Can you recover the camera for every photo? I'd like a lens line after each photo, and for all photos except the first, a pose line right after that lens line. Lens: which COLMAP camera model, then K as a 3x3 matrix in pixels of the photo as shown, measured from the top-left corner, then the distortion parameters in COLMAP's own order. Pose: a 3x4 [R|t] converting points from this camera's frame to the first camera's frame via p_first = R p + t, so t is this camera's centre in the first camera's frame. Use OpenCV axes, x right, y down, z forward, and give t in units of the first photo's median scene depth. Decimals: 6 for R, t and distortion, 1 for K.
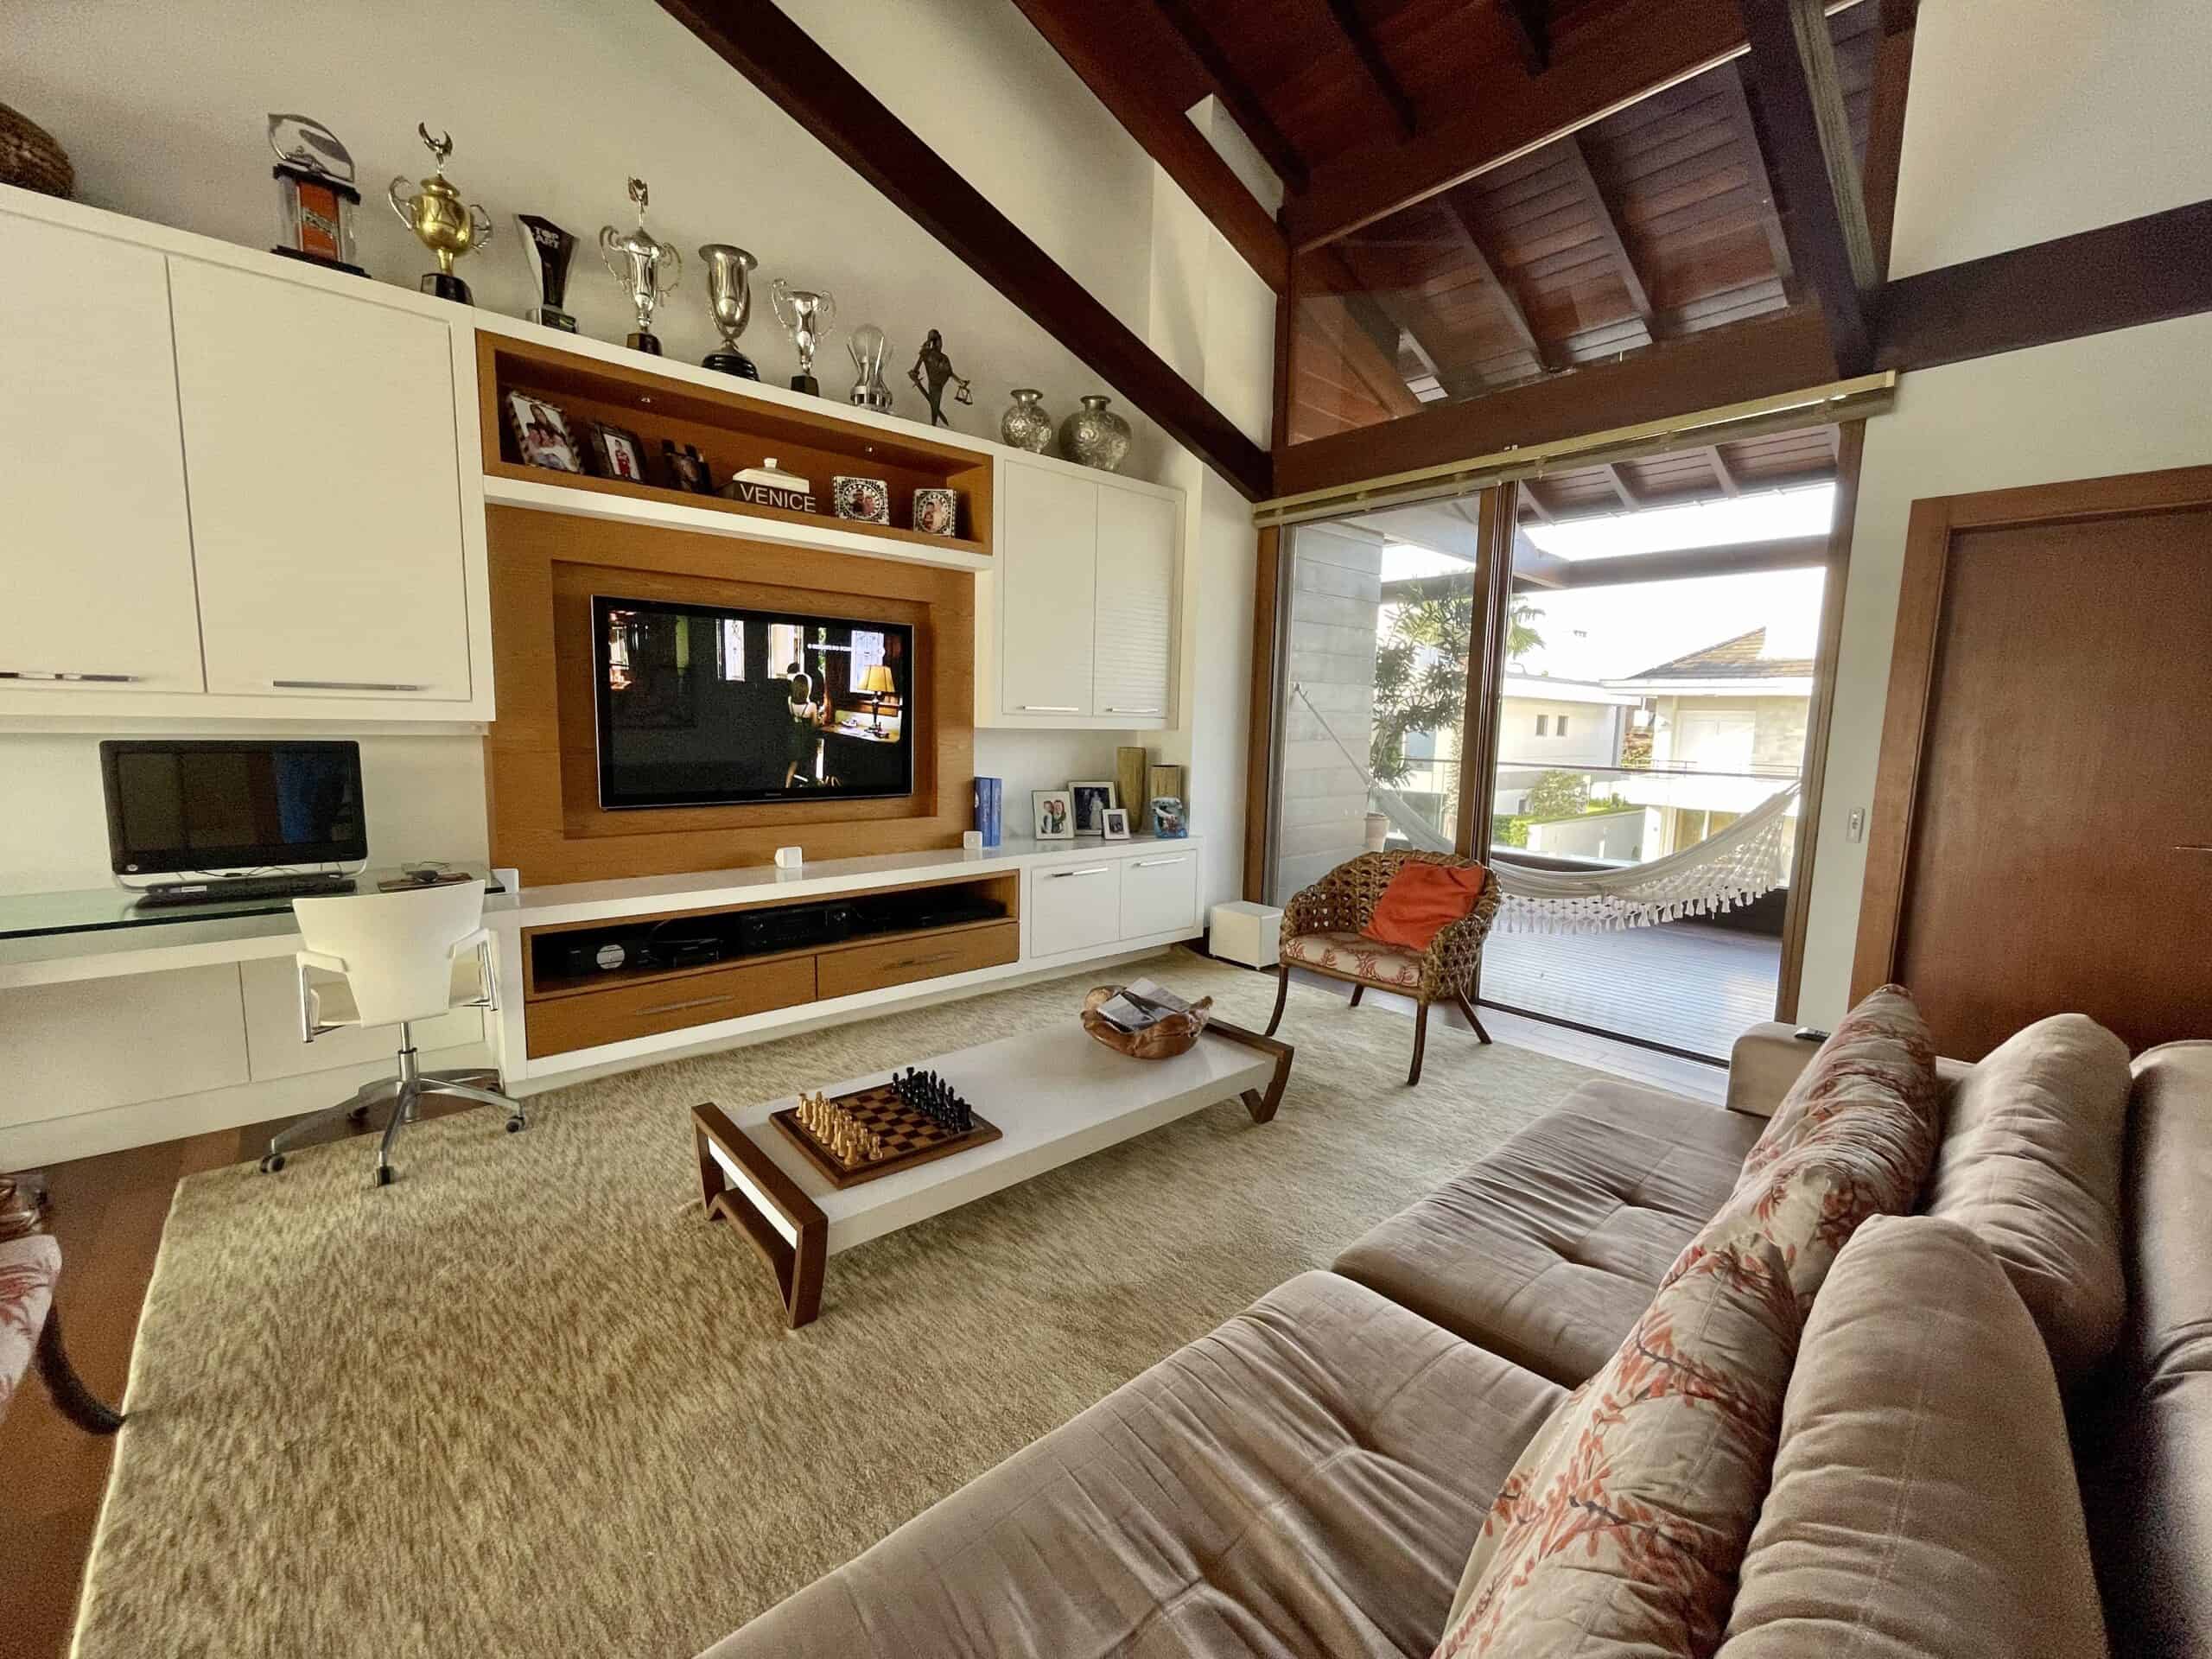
lens RADIAL K [[896.5, 0, 1104.9], [0, 896.5, 811.1], [0, 0, 1]] dist [-0.002041, 0.000405]
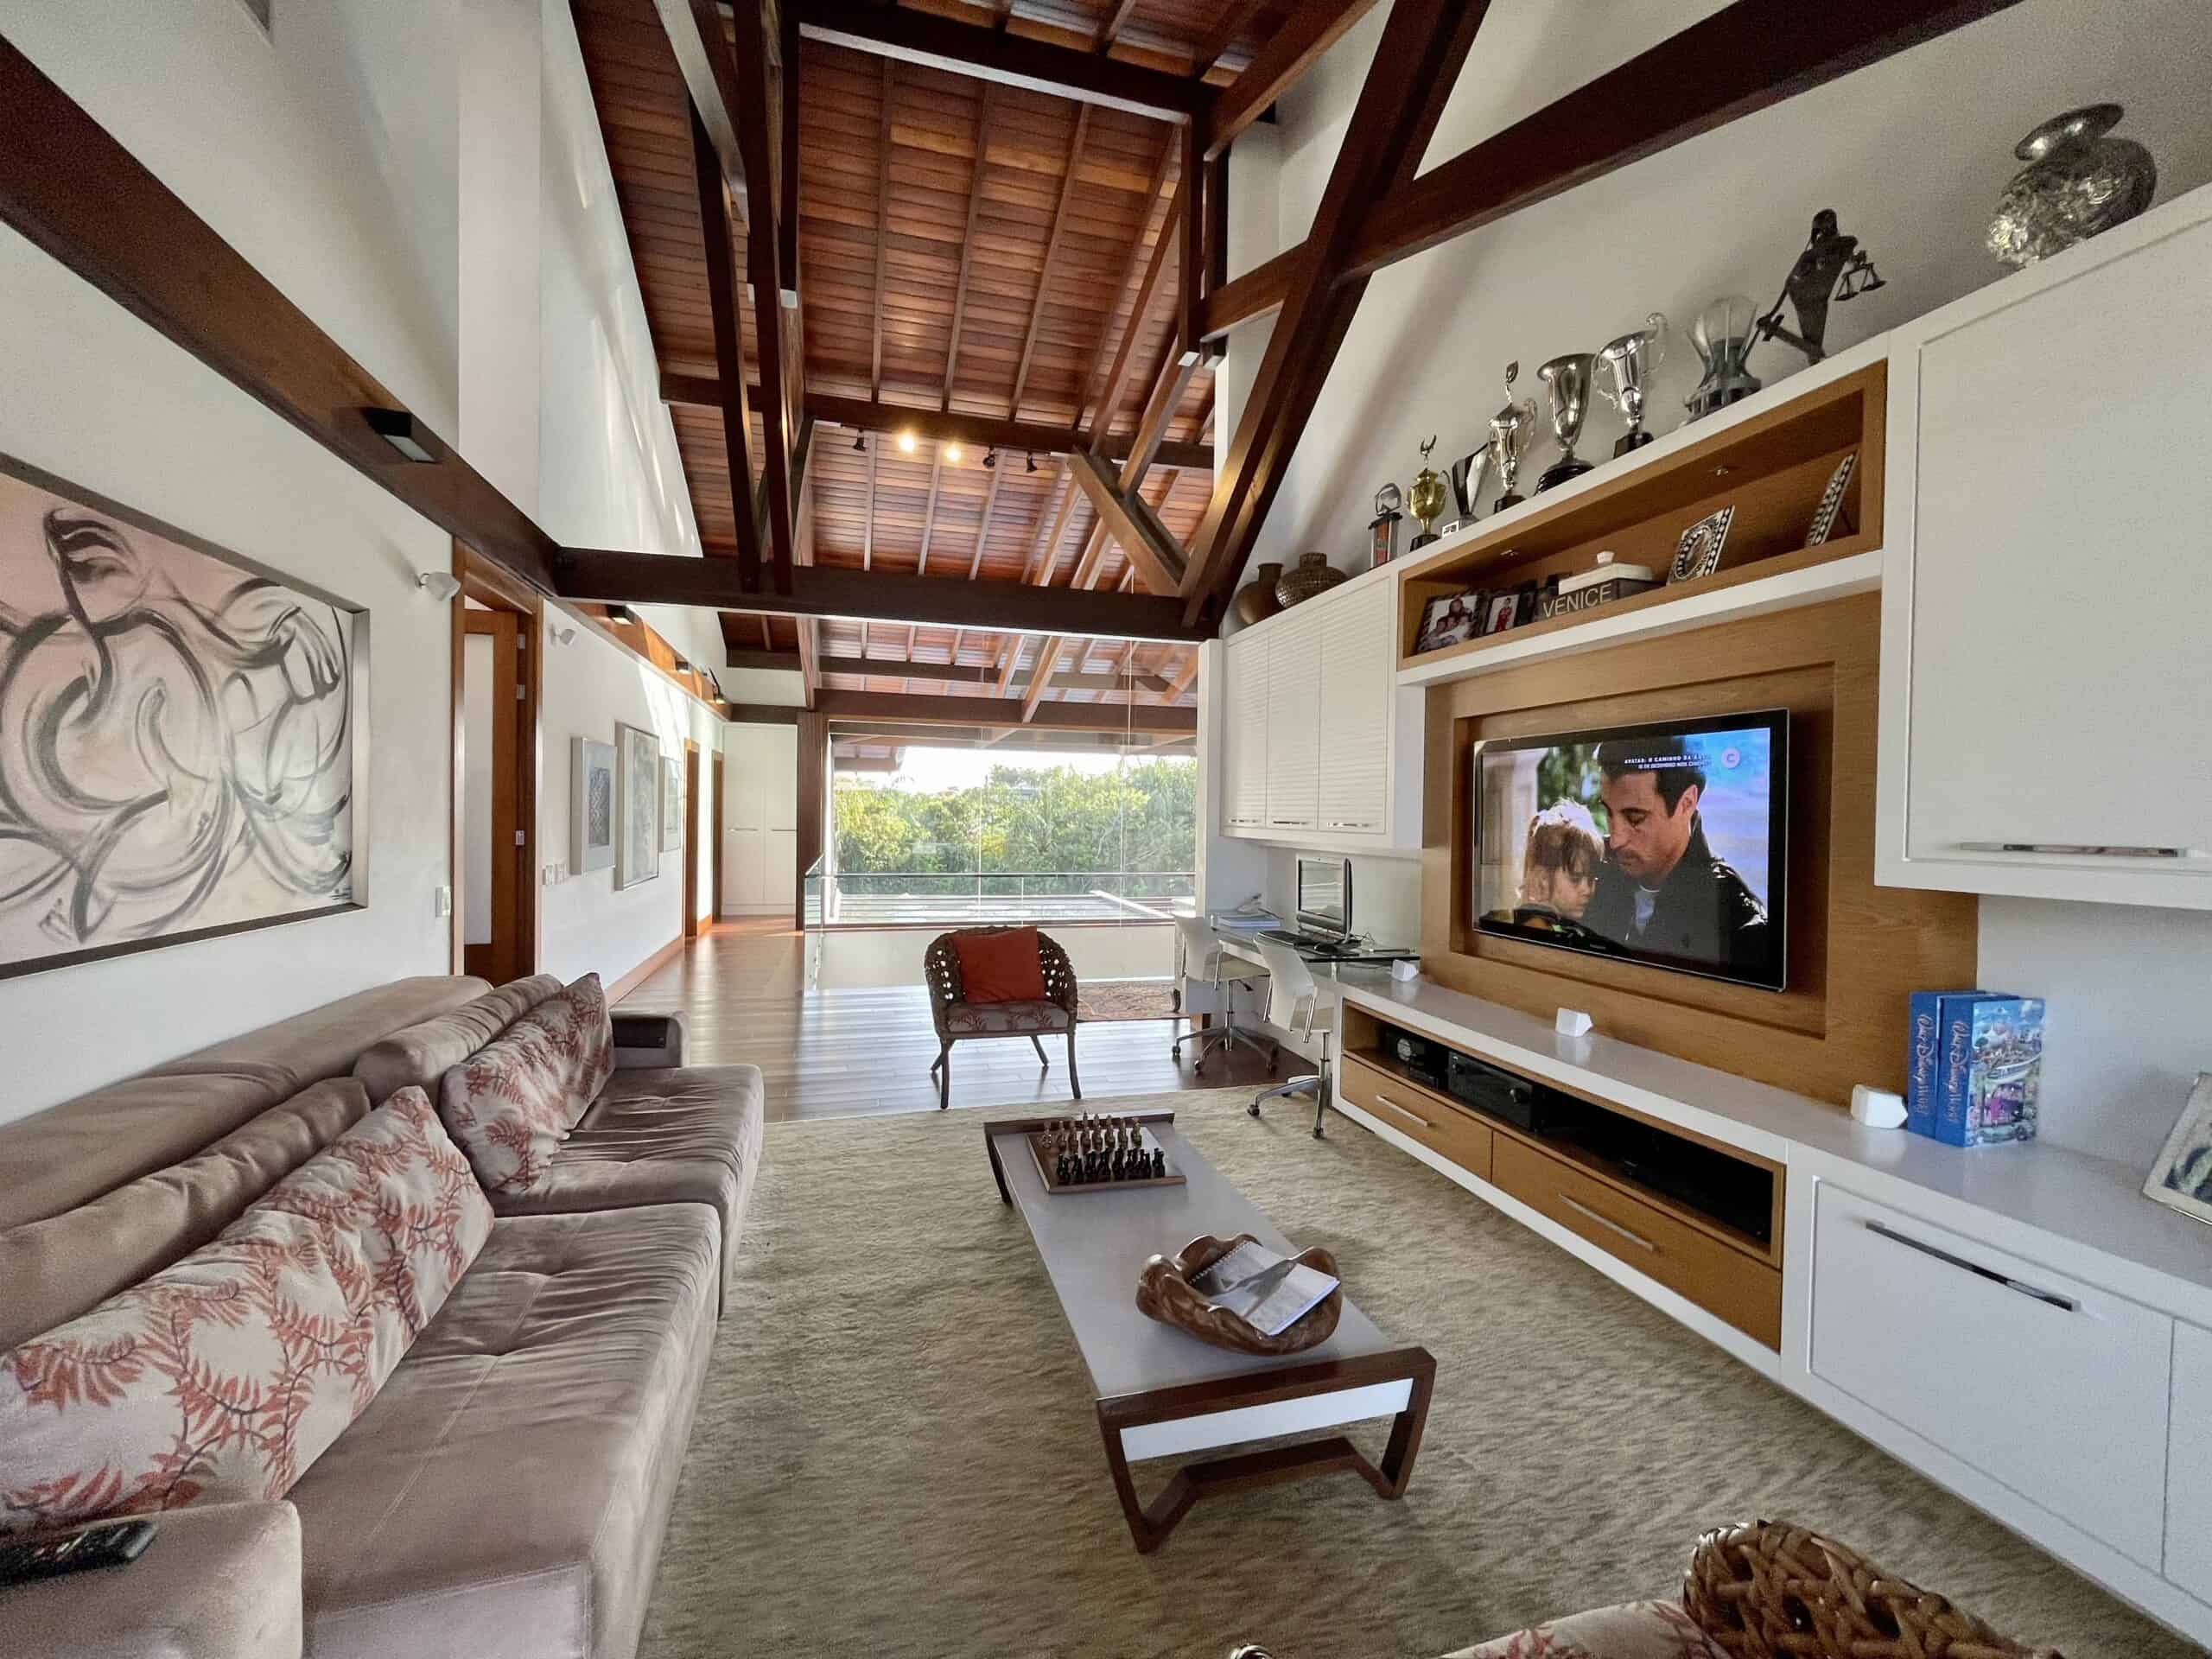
lens RADIAL K [[896.5, 0, 1100.5], [0, 896.5, 835.6], [0, 0, 1]] dist [-0.002041, 0.000405]
pose [[-0.429071, -0.027730, -0.902845, 0.589898], [-0.148957, 0.988016, 0.040445, -0.087948], [0.890904, 0.151839, -0.428060, 0.967651]]
